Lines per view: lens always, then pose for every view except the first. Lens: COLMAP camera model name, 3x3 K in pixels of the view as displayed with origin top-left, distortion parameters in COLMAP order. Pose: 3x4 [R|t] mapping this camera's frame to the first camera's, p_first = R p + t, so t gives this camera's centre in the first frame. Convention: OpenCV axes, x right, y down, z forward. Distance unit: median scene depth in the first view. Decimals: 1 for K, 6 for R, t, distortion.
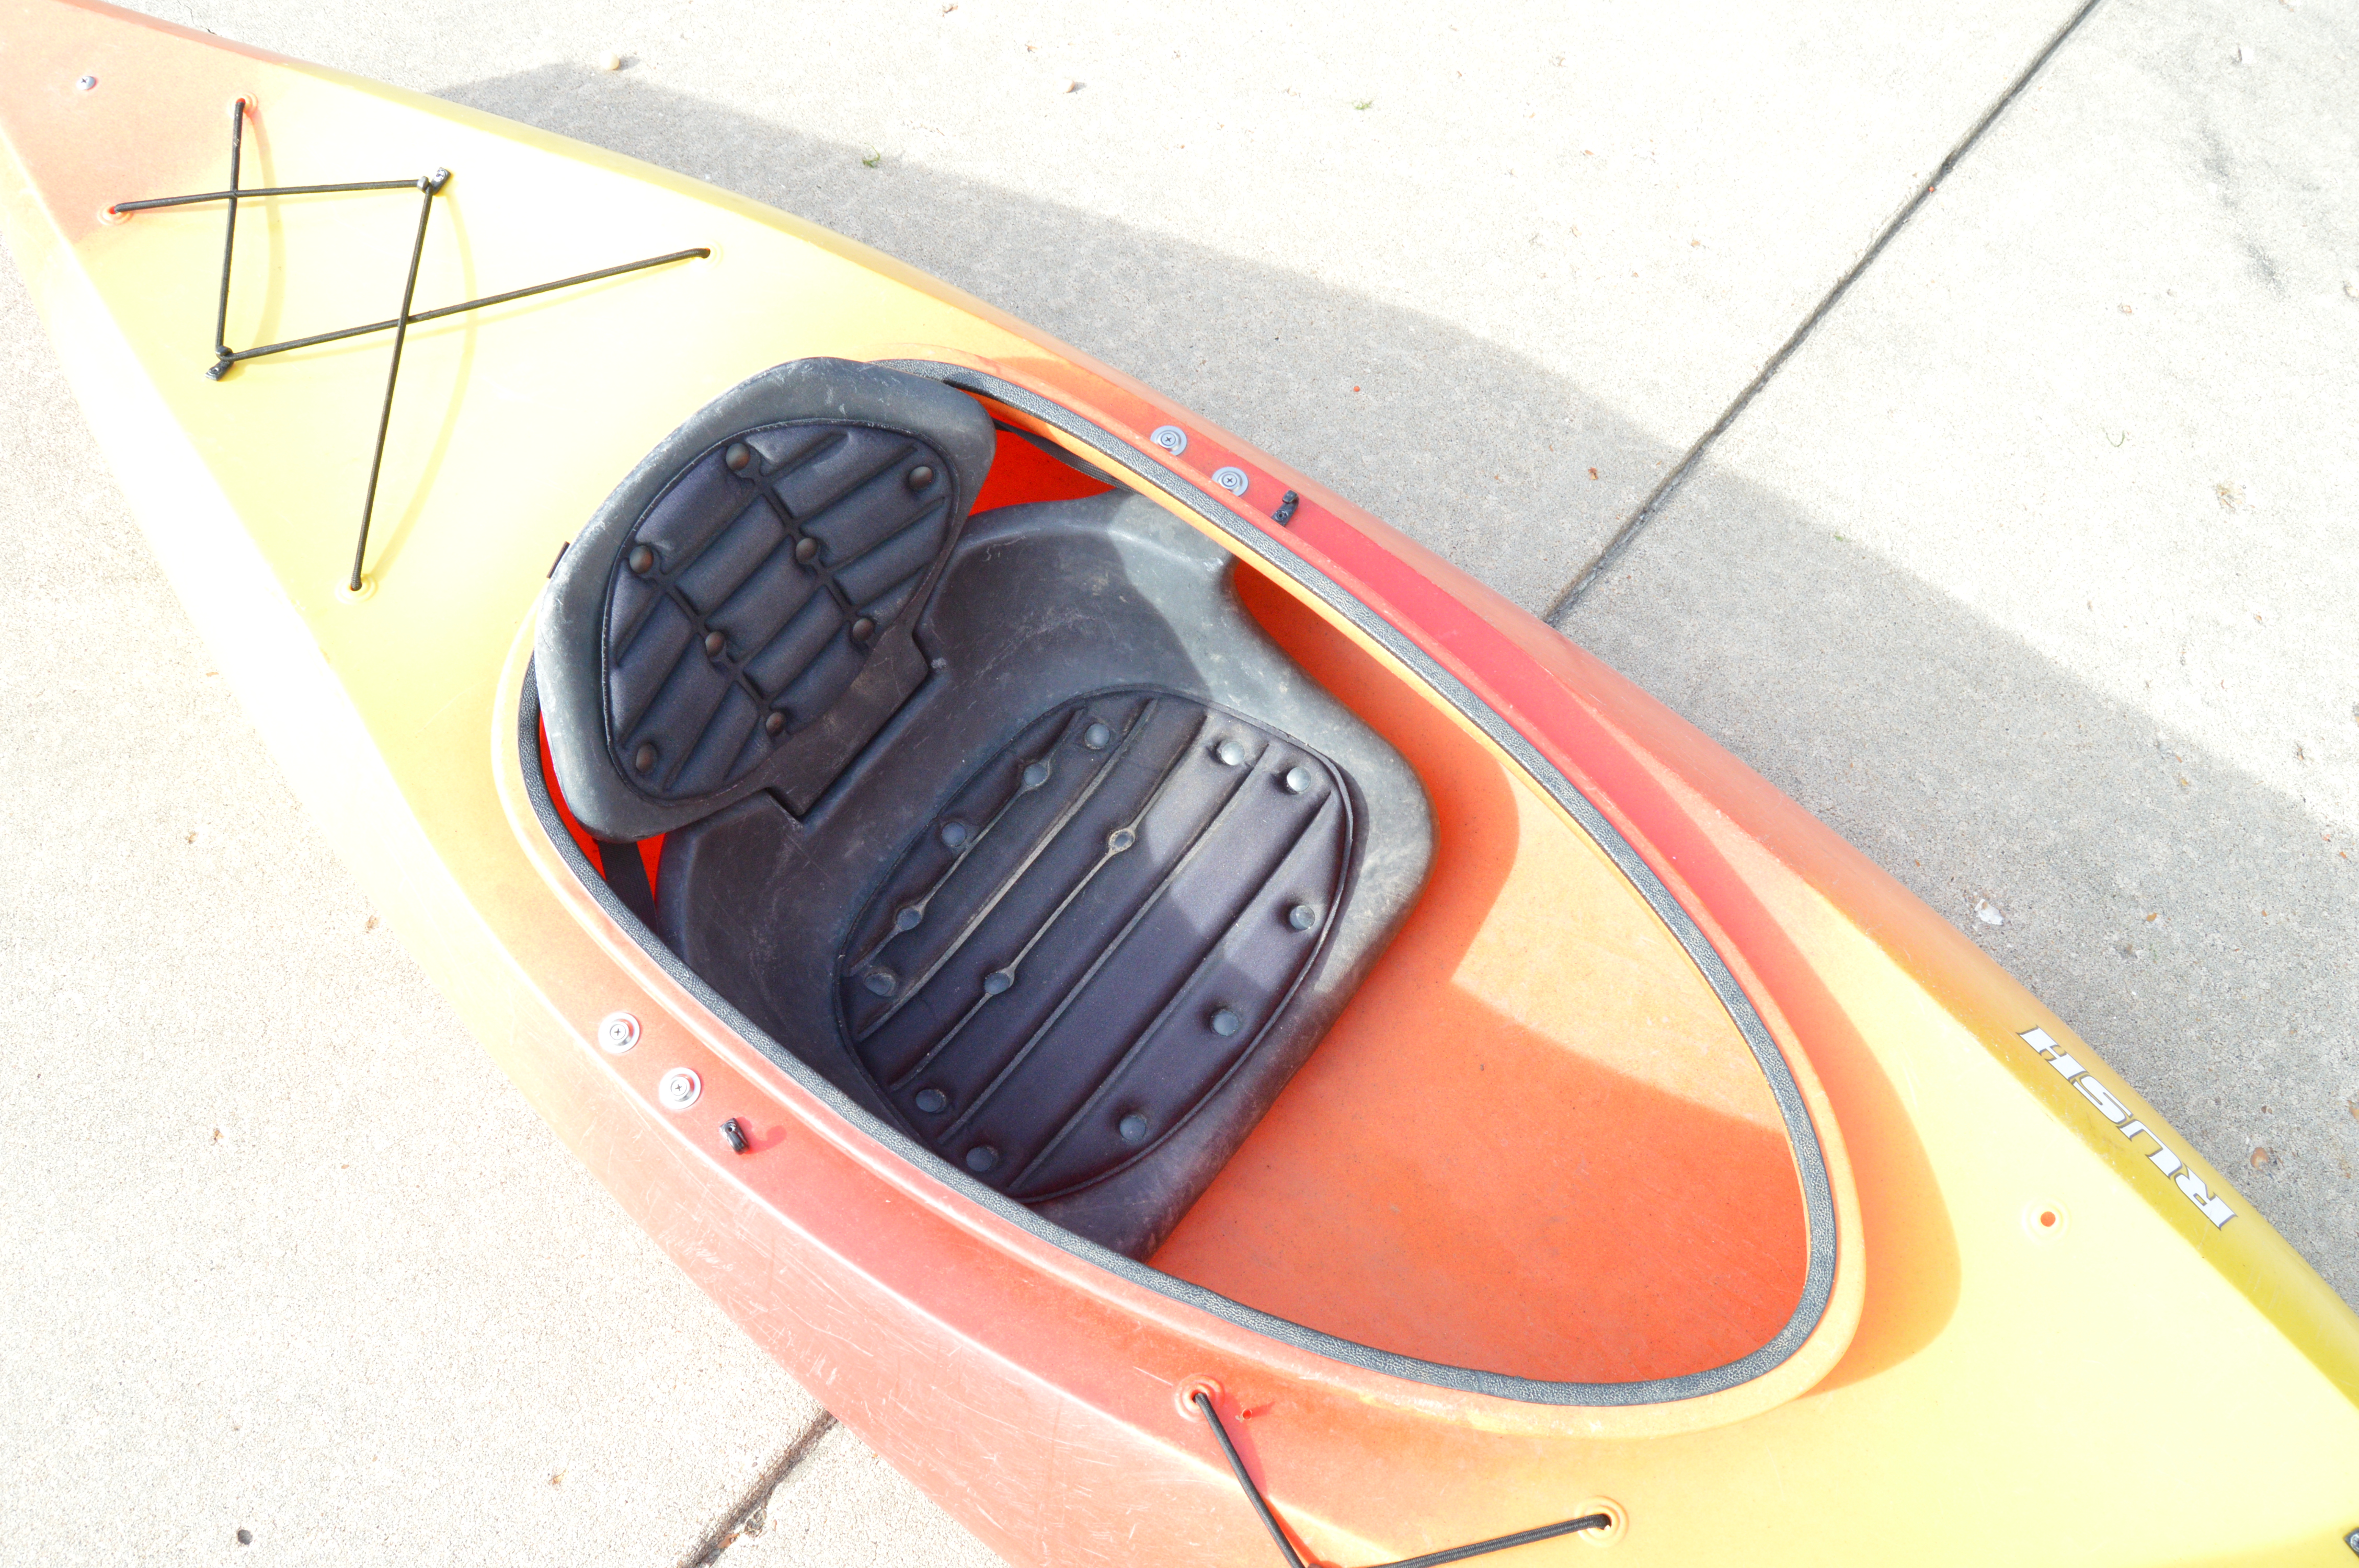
lens RADIAL K [[1877.3, 0, 1189.1], [0, 1877.3, 780.2], [0, 0, 1]] dist [-0.102374, 0.044458]
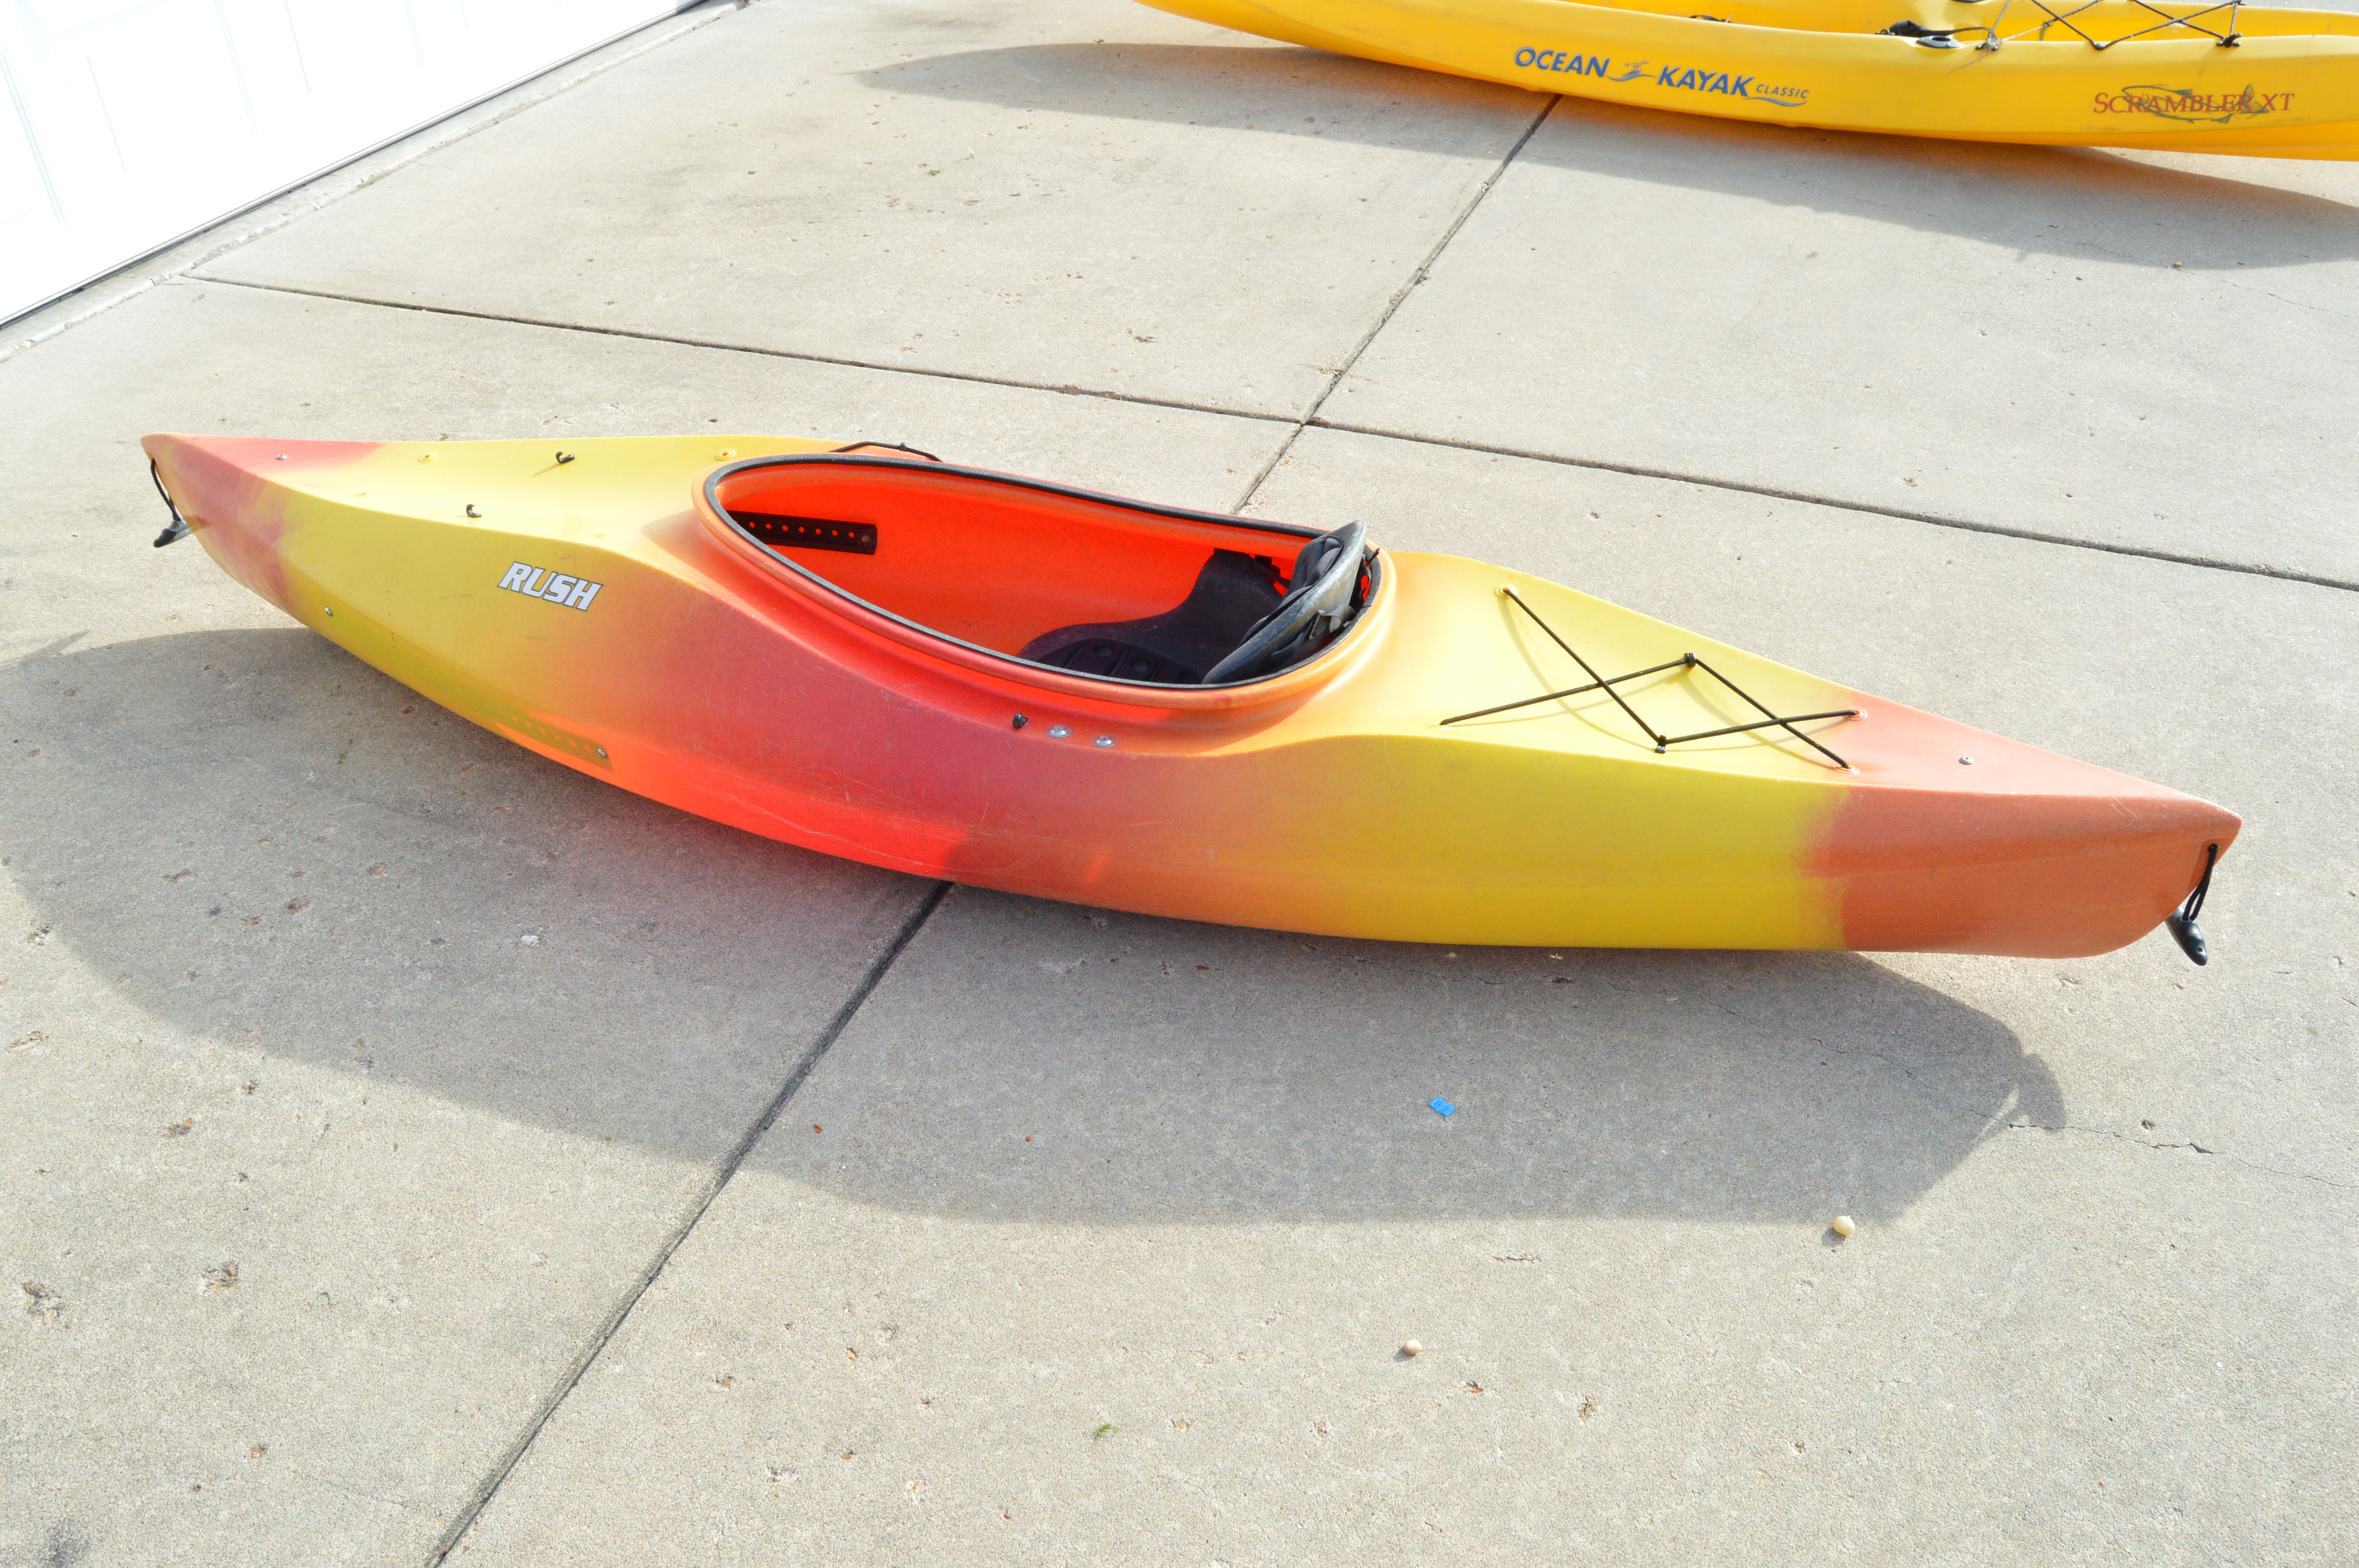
lens RADIAL K [[1877.3, 0, 1189.1], [0, 1877.3, 780.2], [0, 0, 1]] dist [-0.102374, 0.044458]
pose [[-0.951550, 0.168723, -0.257070, 0.258932], [-0.281573, -0.142148, 0.948952, -1.323363], [0.123568, 0.975360, 0.182769, 0.594523]]
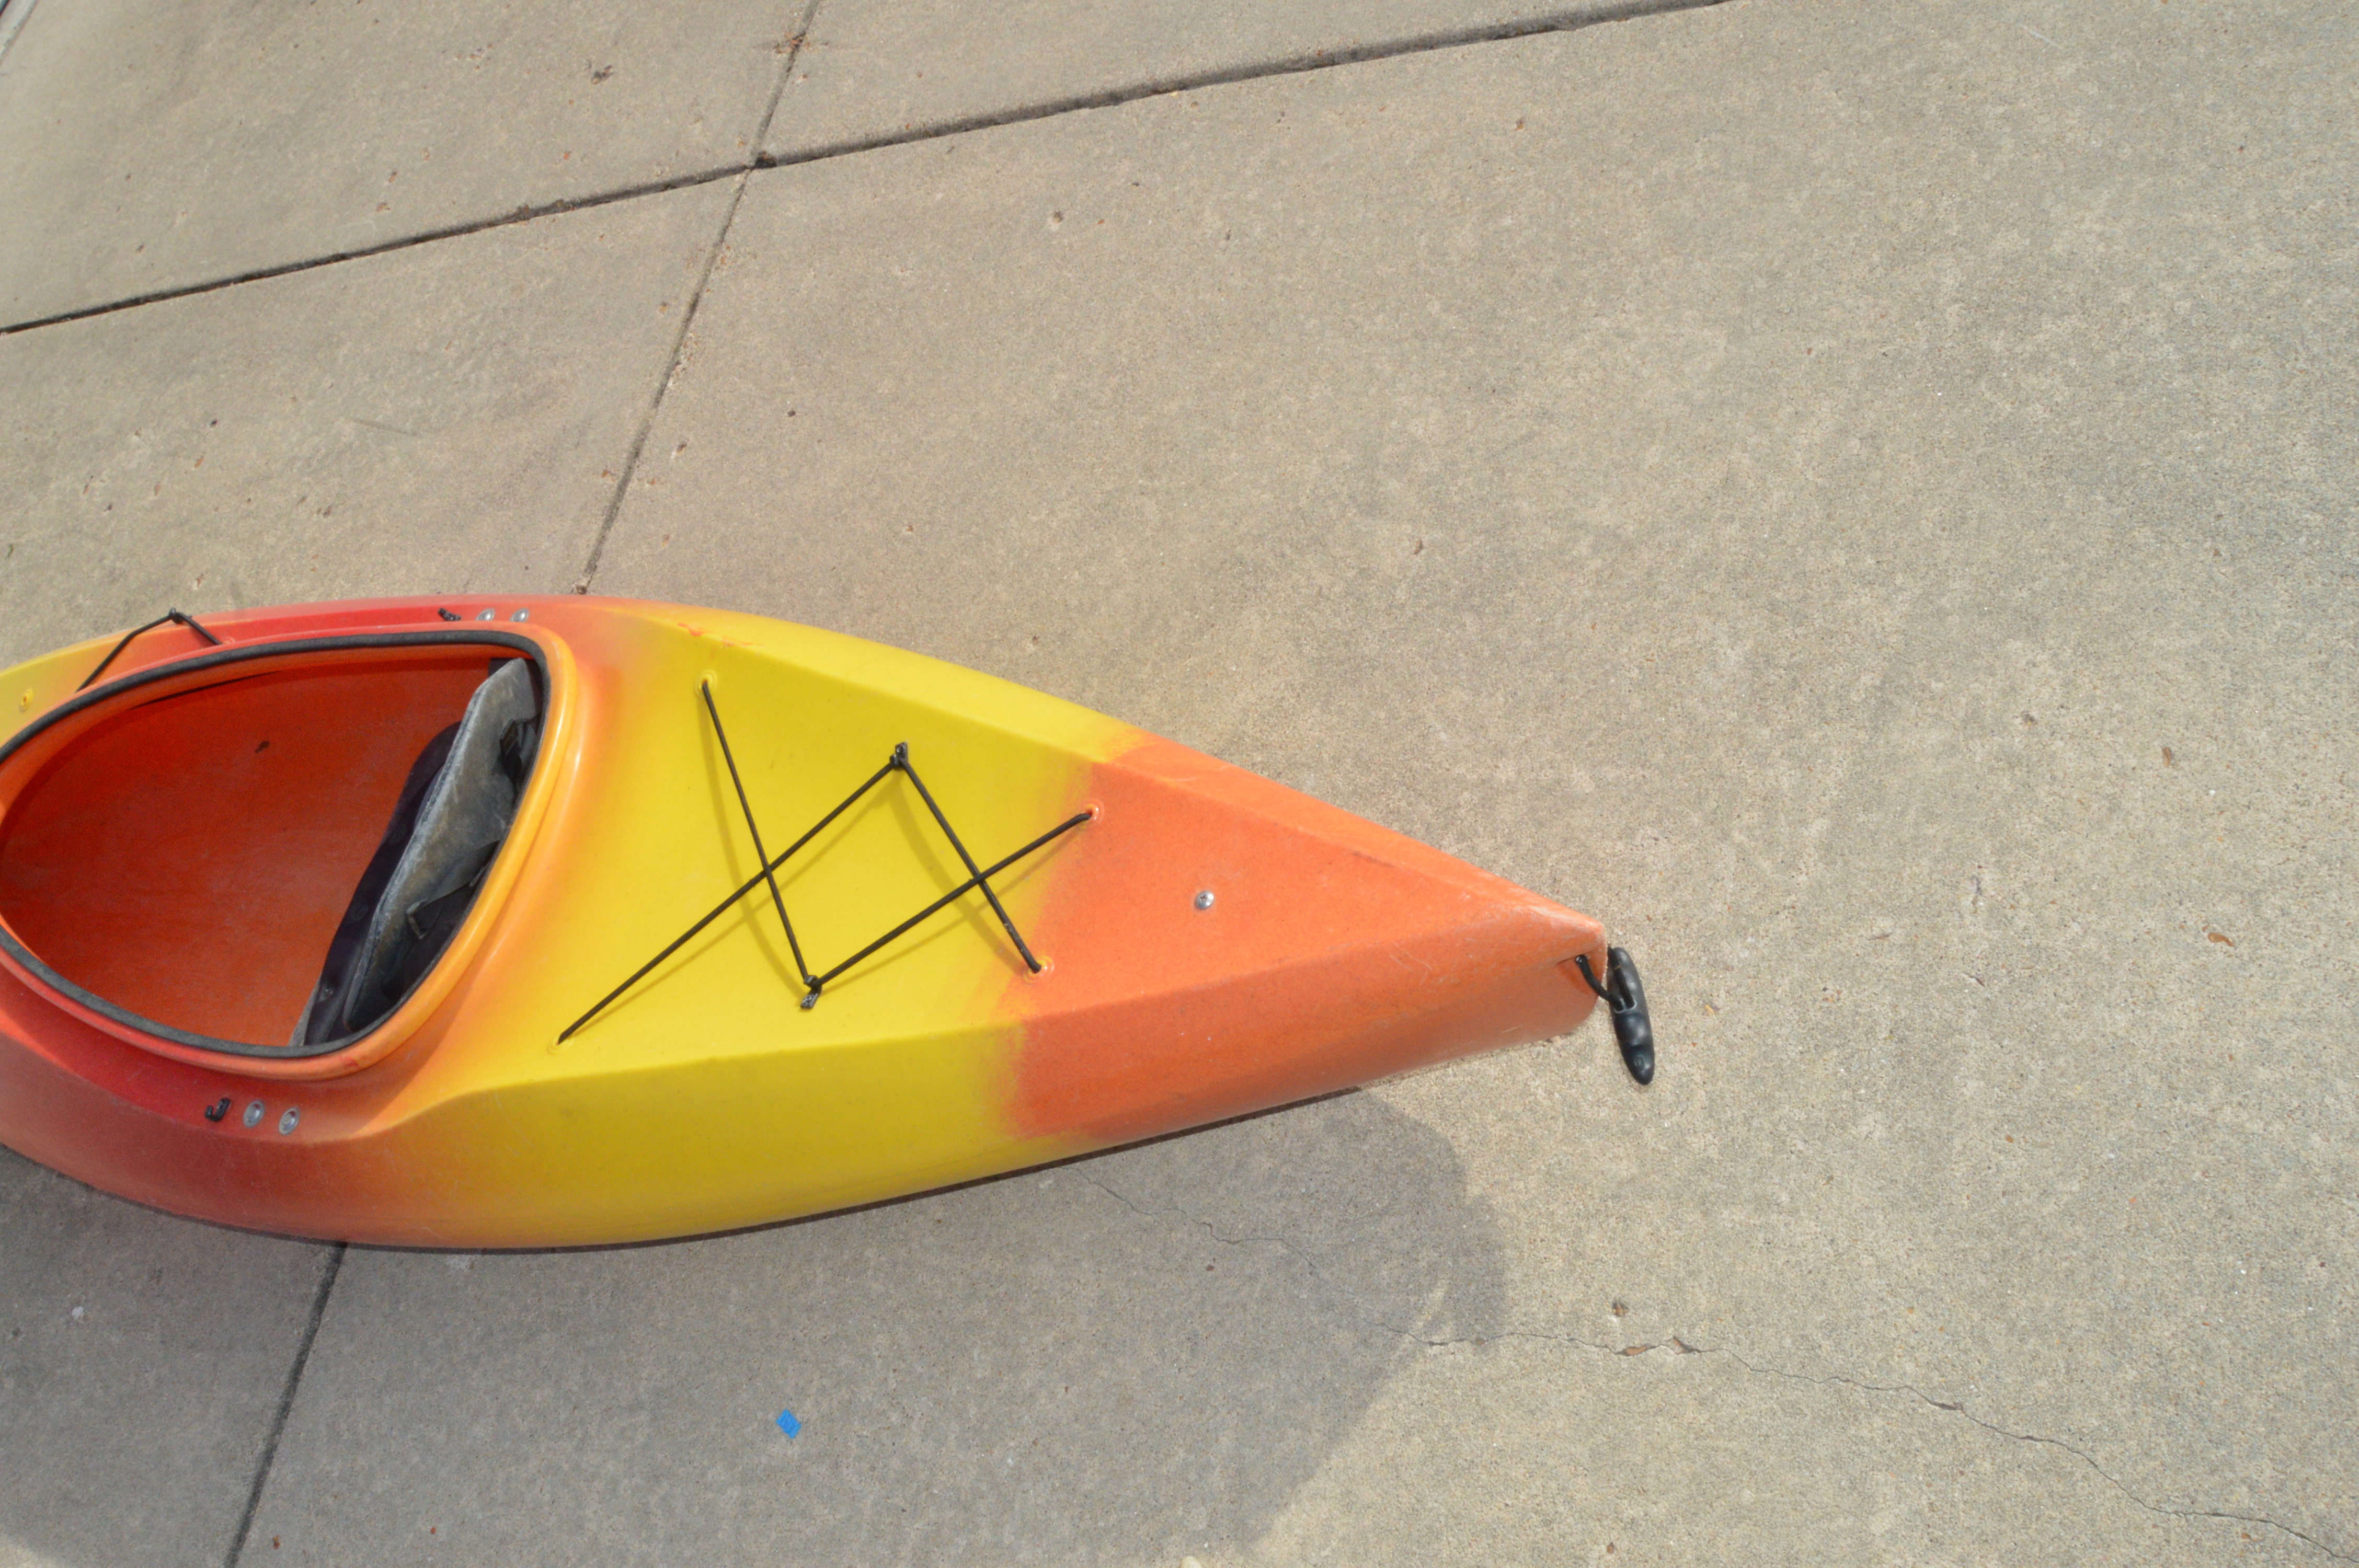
lens RADIAL K [[1877.3, 0, 1189.1], [0, 1877.3, 780.2], [0, 0, 1]] dist [-0.102374, 0.044458]
pose [[-0.830769, 0.537569, 0.144370, -0.663903], [-0.147285, -0.462430, 0.874337, -1.004418], [0.536778, 0.705109, 0.463348, 0.451941]]
